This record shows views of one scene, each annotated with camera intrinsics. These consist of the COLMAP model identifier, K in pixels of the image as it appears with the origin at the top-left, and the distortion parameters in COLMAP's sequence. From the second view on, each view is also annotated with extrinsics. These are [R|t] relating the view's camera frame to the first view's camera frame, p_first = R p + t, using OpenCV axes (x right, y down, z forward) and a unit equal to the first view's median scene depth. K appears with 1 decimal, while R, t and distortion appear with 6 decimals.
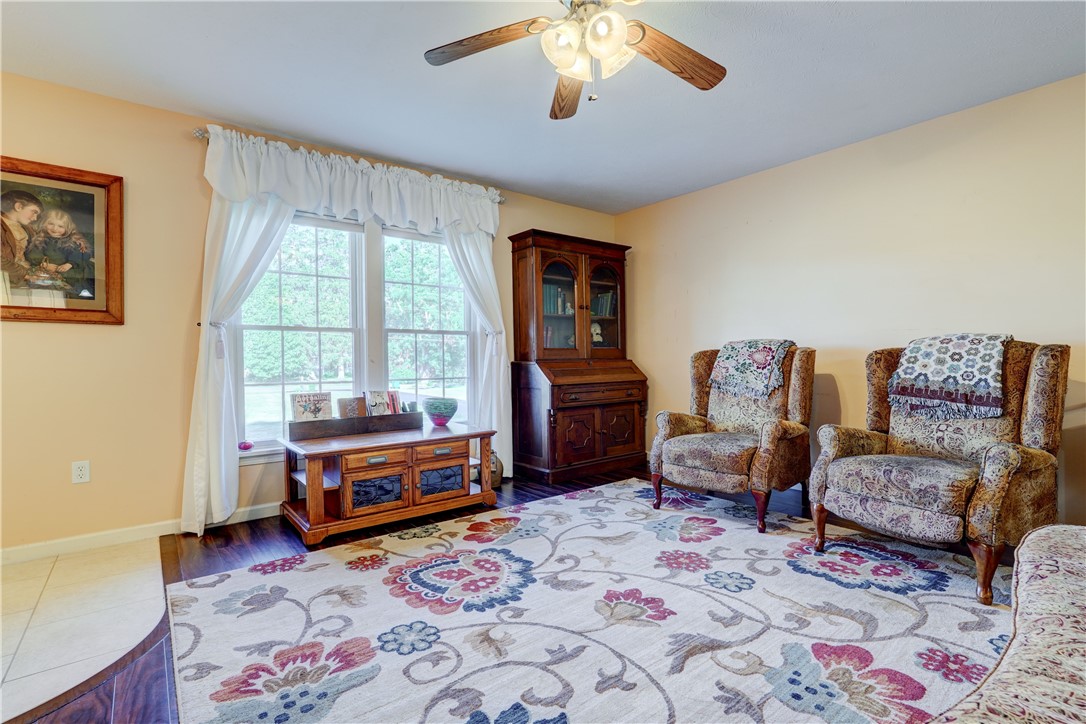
lens RADIAL K [[500.3, 0, 546.5], [0, 500.3, 366.6], [0, 0, 1]] dist [-0.014844, 0.007287]
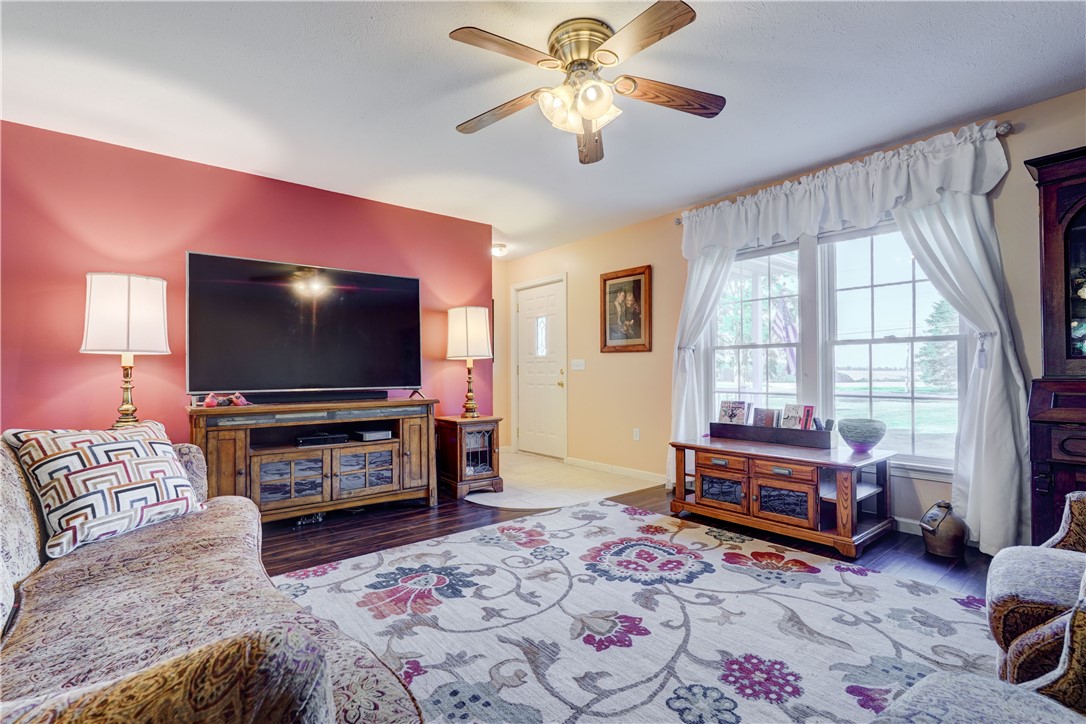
lens RADIAL K [[500.3, 0, 553.0], [0, 500.3, 366.9], [0, 0, 1]] dist [-0.014844, 0.007287]
pose [[0.033848, -0.000519, -0.999427, 0.972050], [-0.010617, 0.999943, -0.000879, -0.031713], [0.999371, 0.010641, 0.033841, 0.711364]]
